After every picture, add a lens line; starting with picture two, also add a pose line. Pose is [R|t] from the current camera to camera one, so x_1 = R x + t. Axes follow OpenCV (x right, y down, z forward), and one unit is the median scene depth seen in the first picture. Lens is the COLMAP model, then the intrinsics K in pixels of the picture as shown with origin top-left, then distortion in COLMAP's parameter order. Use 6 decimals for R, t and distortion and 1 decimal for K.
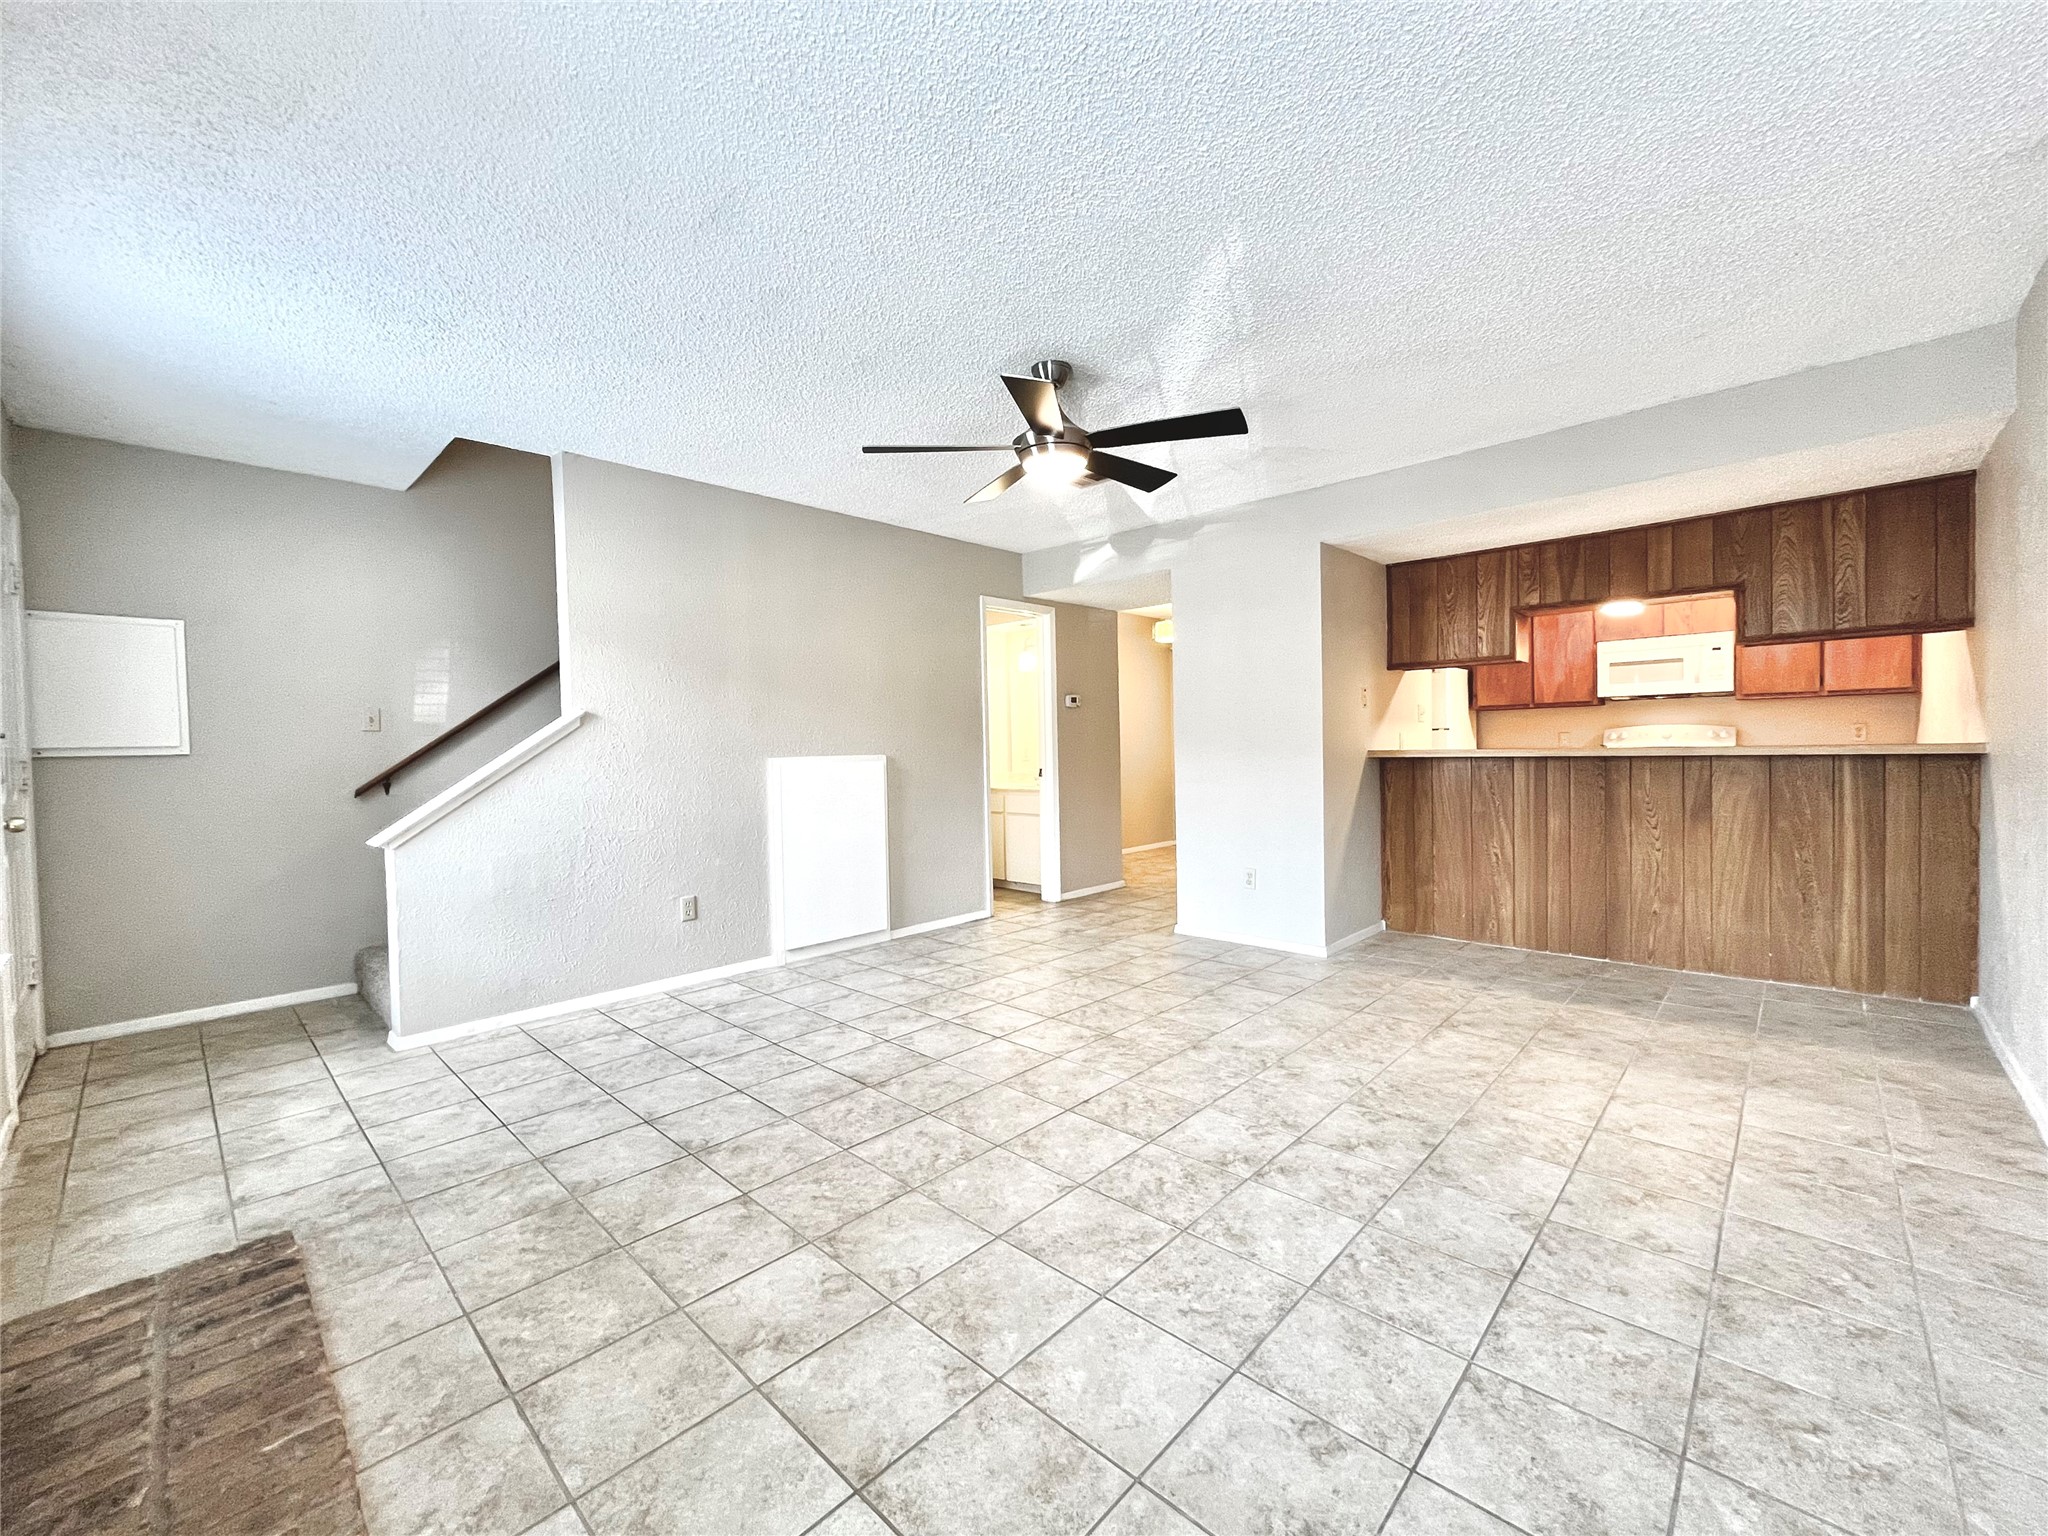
lens RADIAL K [[830.4, 0, 1023.4], [0, 830.4, 764.6], [0, 0, 1]] dist [-0.002605, -0.001031]
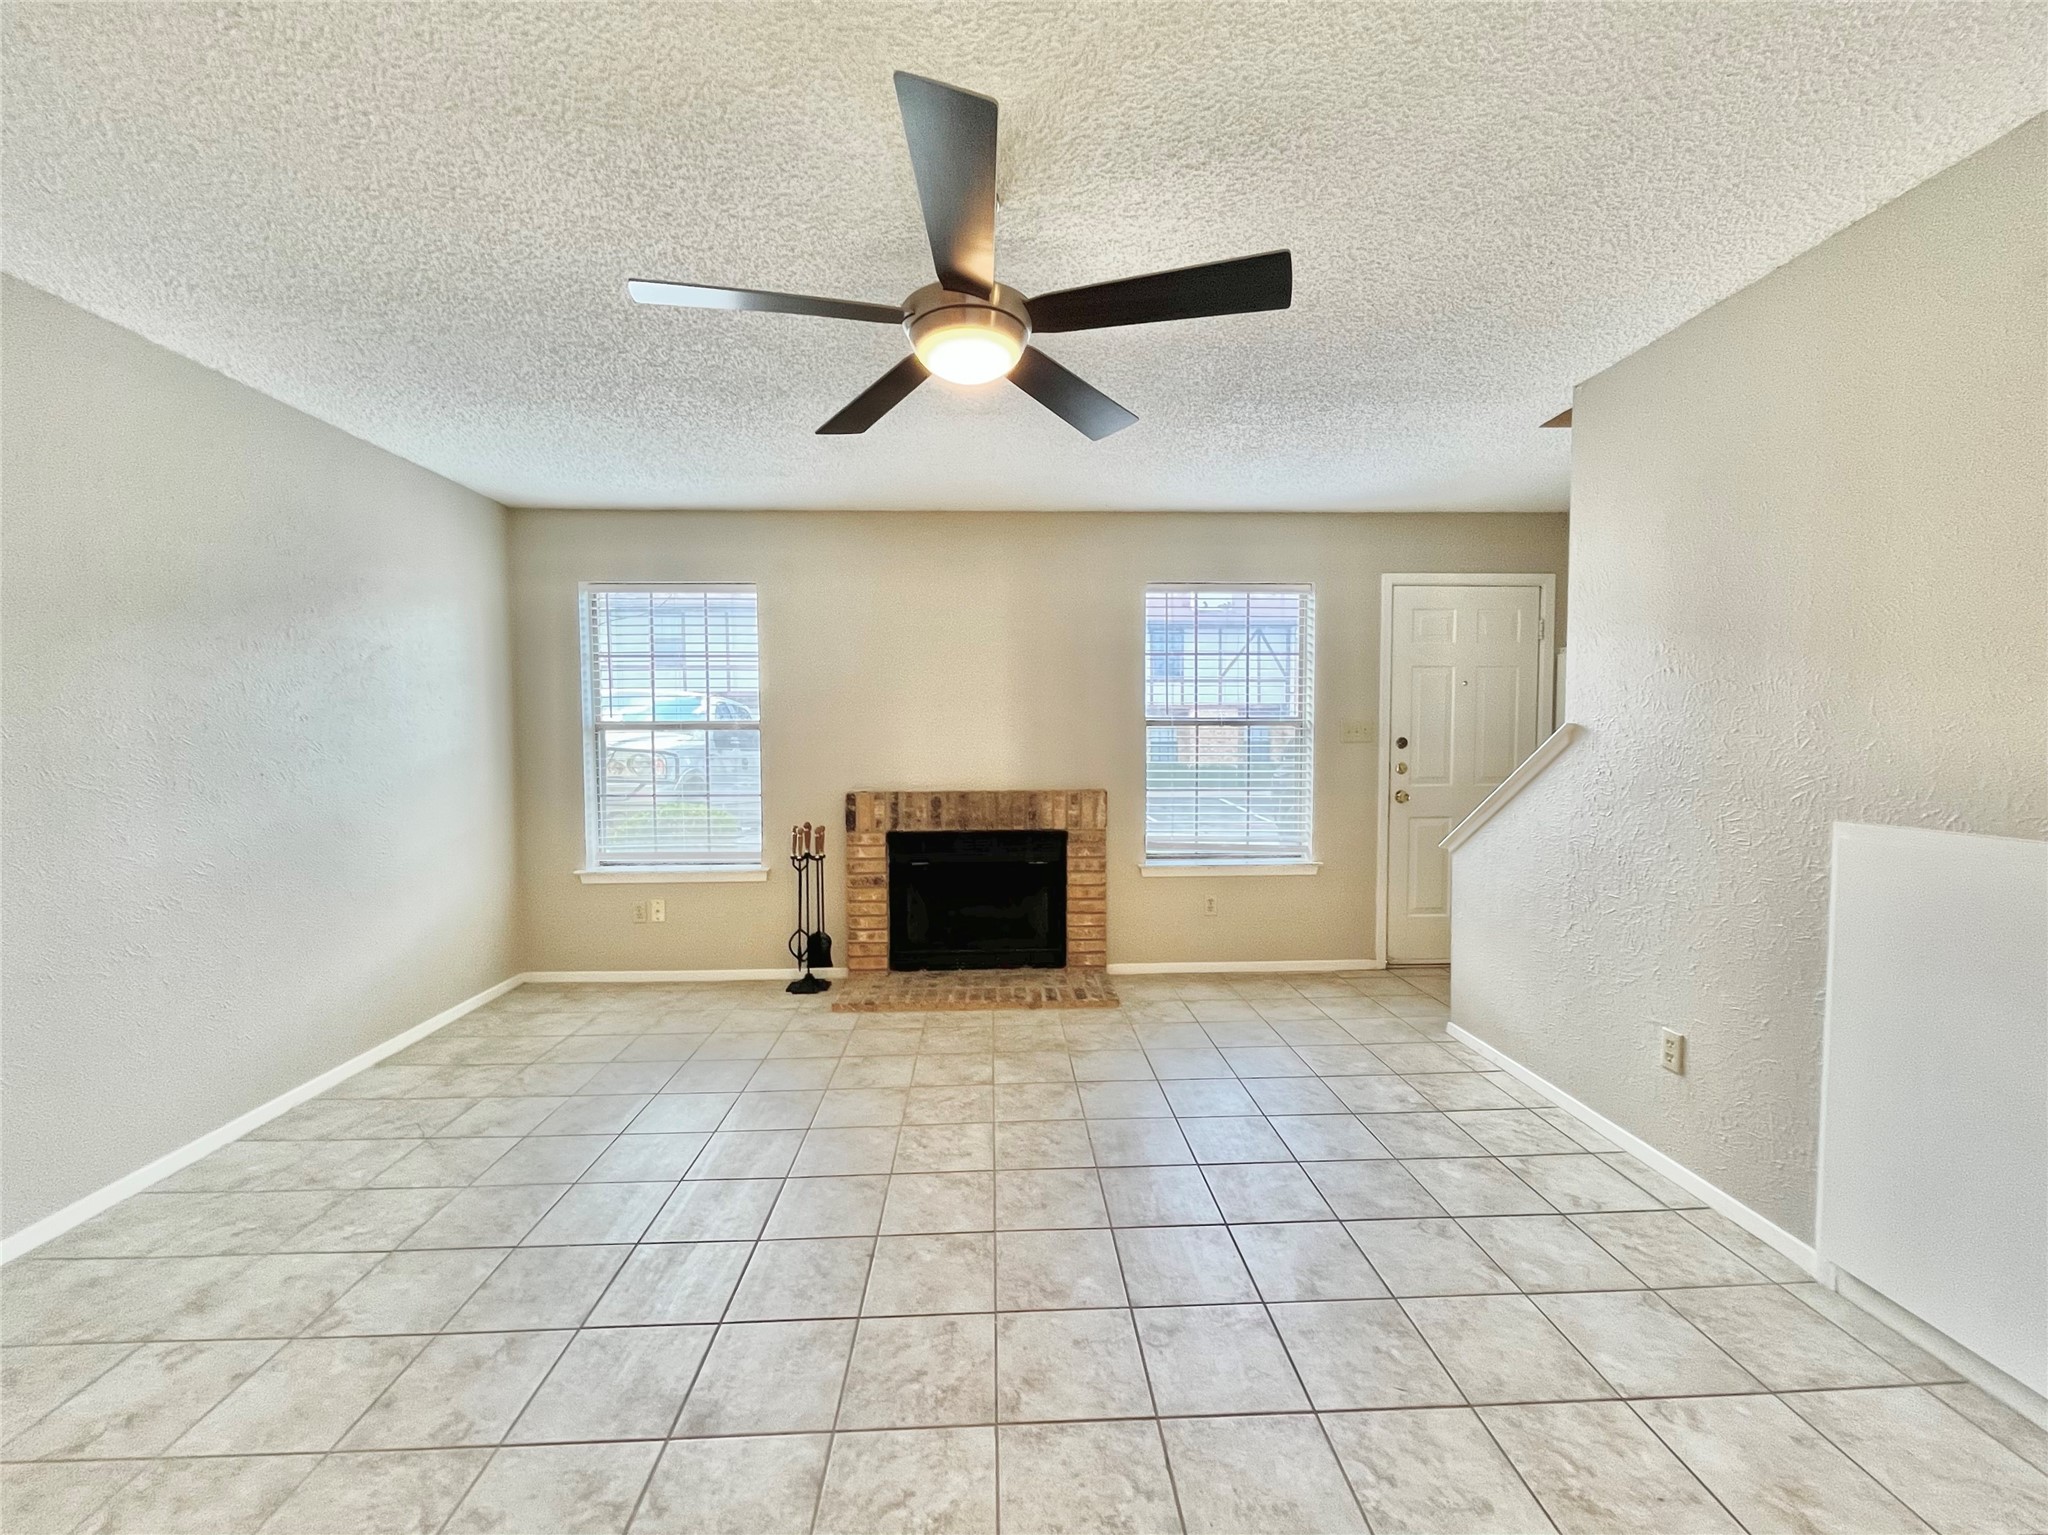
lens RADIAL K [[830.4, 0, 1024.6], [0, 830.4, 769.8], [0, 0, 1]] dist [-0.002605, -0.001031]
pose [[-0.693434, 0.057485, -0.718223, 0.522422], [0.000965, 0.996885, 0.078857, -0.118320], [0.720520, 0.053989, -0.691330, 1.652609]]
